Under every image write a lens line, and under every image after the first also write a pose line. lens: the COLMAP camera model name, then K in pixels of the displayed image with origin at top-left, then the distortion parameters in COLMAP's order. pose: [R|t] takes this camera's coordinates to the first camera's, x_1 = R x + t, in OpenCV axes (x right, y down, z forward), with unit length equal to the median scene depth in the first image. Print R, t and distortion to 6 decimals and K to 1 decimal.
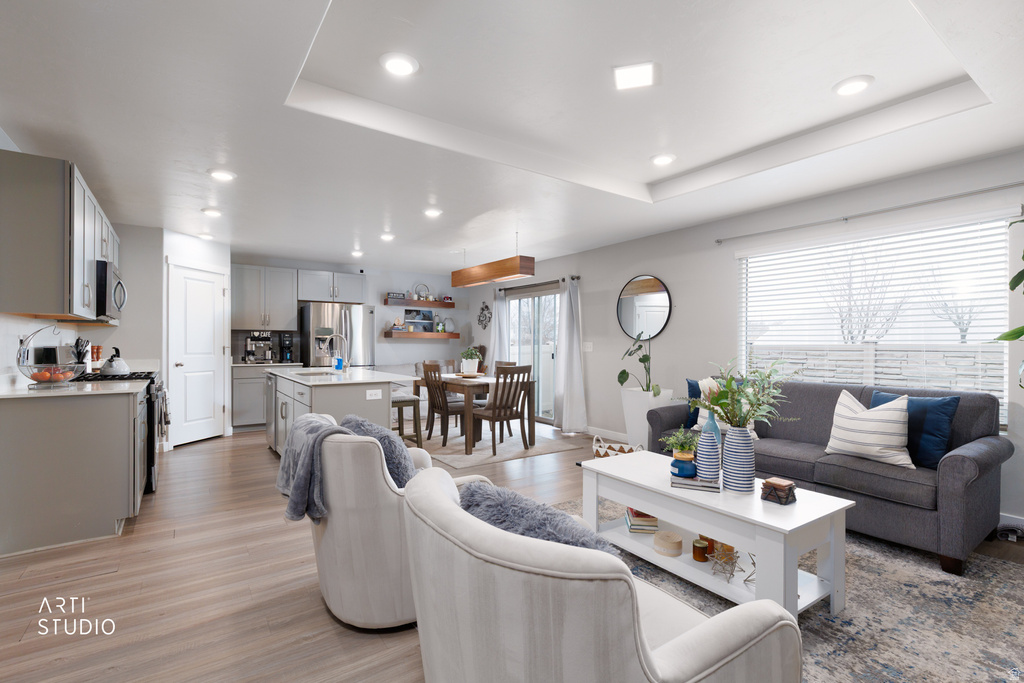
lens RADIAL K [[475.5, 0, 533.3], [0, 475.5, 341.5], [0, 0, 1]] dist [0.002825, 0.000105]
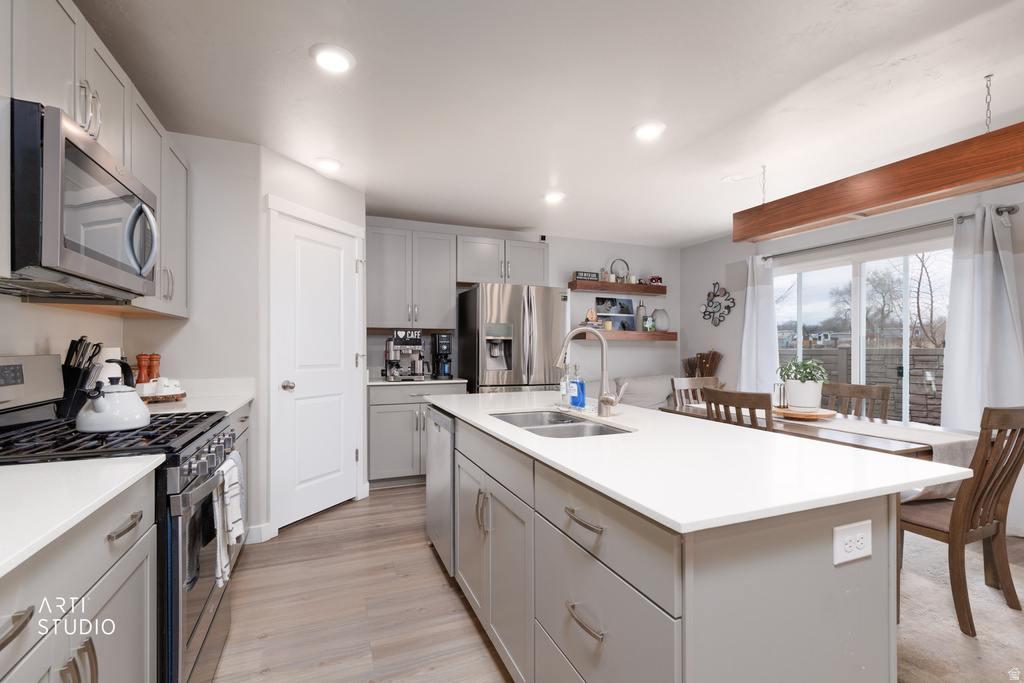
lens RADIAL K [[459.8, 0, 515.5], [0, 459.8, 344.8], [0, 0, 1]] dist [0.001859, -0.001087]
pose [[0.969702, -0.004959, -0.244239, -0.277783], [0.004144, 0.999984, -0.003849, 0.001508], [0.244254, 0.002720, 0.969707, 0.431133]]
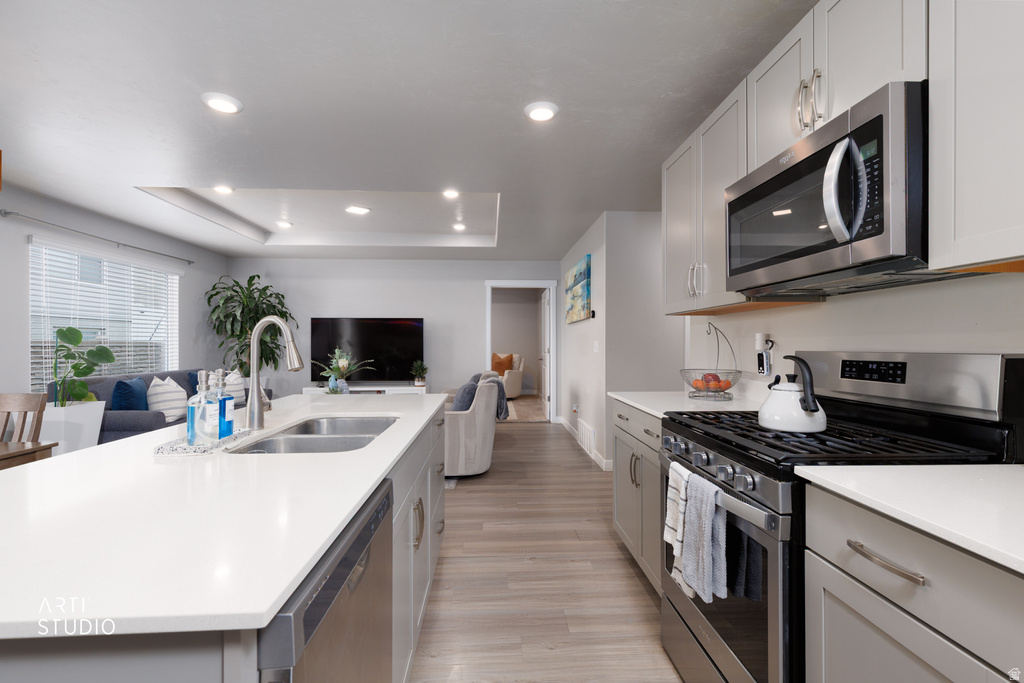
lens RADIAL K [[447.6, 0, 512.0], [0, 447.6, 341.5], [0, 0, 1]] dist [0.001306, -0.000110]
pose [[-0.833888, 0.000481, 0.551934, -0.538264], [-0.003849, 0.999970, -0.006688, 0.002898], [-0.551921, -0.007701, -0.833861, 0.867104]]
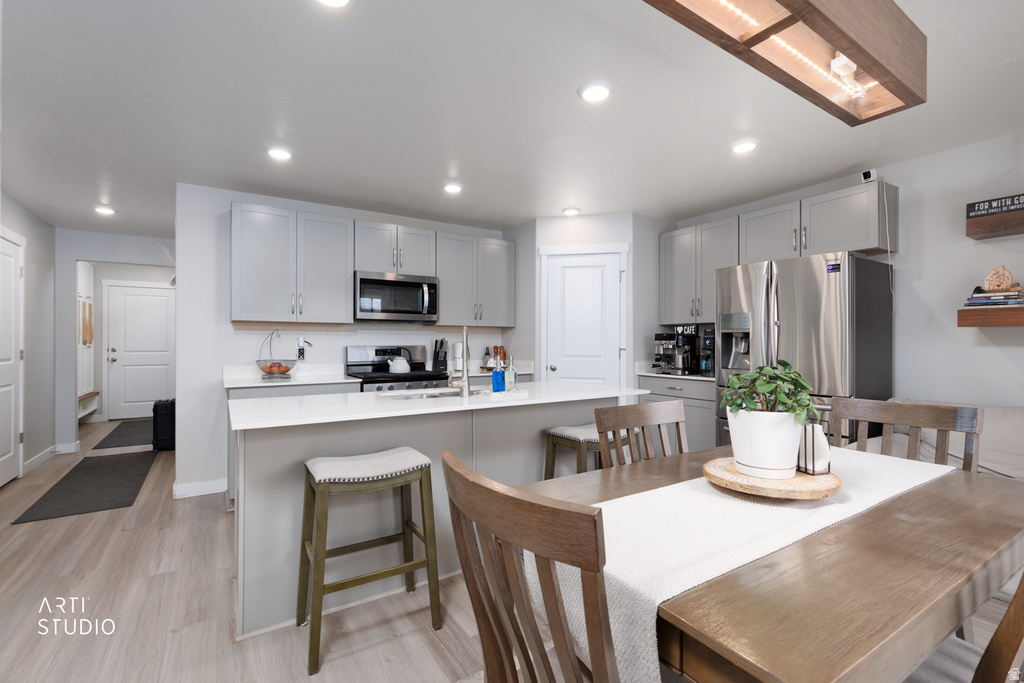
lens RADIAL K [[459.8, 0, 515.5], [0, 459.8, 344.8], [0, 0, 1]] dist [0.001859, -0.001087]
pose [[-0.072964, -0.000150, -0.997335, 0.087128], [0.003616, 0.999993, -0.000415, 0.004879], [0.997328, -0.003637, -0.072963, 0.814504]]
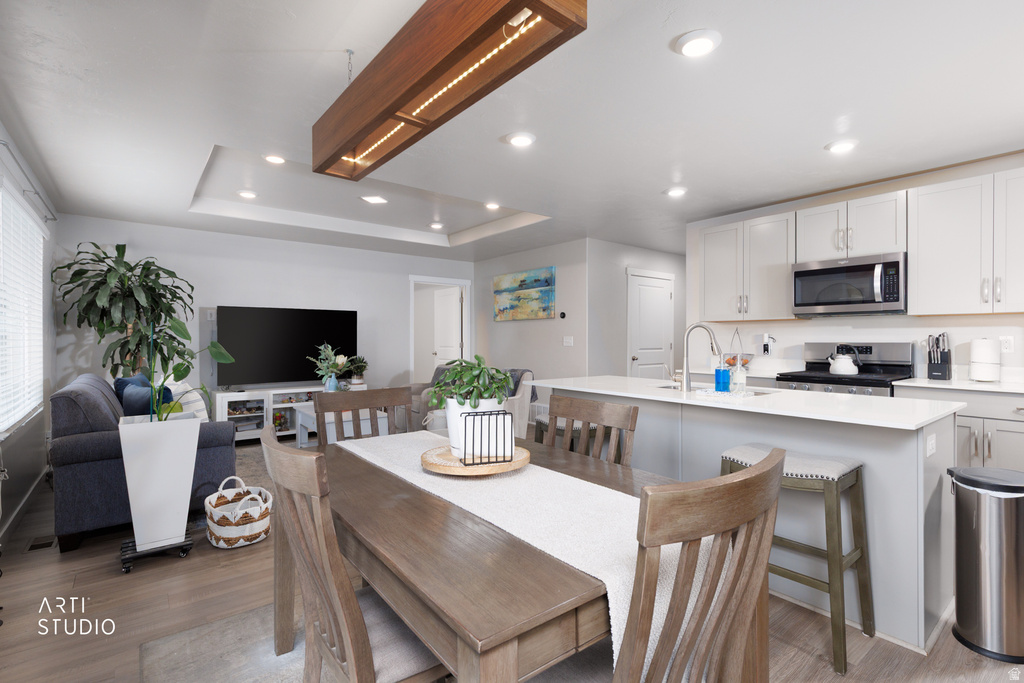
lens RADIAL K [[475.5, 0, 533.3], [0, 475.5, 341.5], [0, 0, 1]] dist [0.002825, 0.000105]
pose [[-0.998937, -0.003372, -0.045969, -0.142385], [-0.003473, 0.999992, 0.002125, 0.004446], [0.045961, 0.002282, -0.998941, 1.150817]]
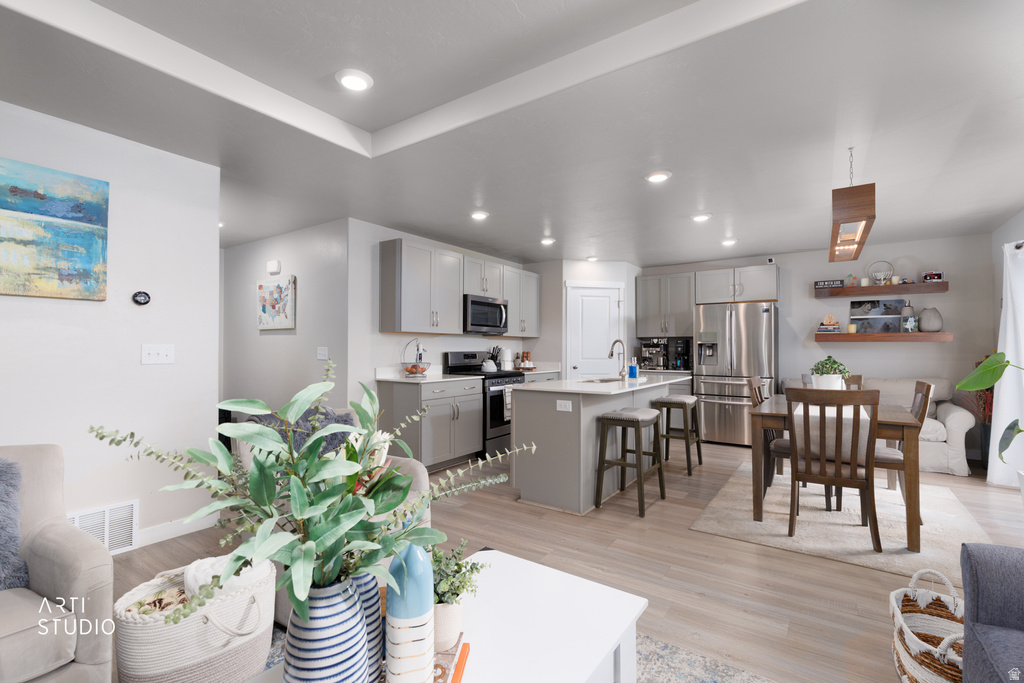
lens RADIAL K [[466.6, 0, 512.0], [0, 466.6, 341.5], [0, 0, 1]] dist [0.001611, -0.000274]
pose [[0.315884, -0.020404, -0.948578, 0.285073], [0.004010, 0.999789, -0.020171, 0.004651], [0.948789, 0.002568, 0.315899, 0.381640]]
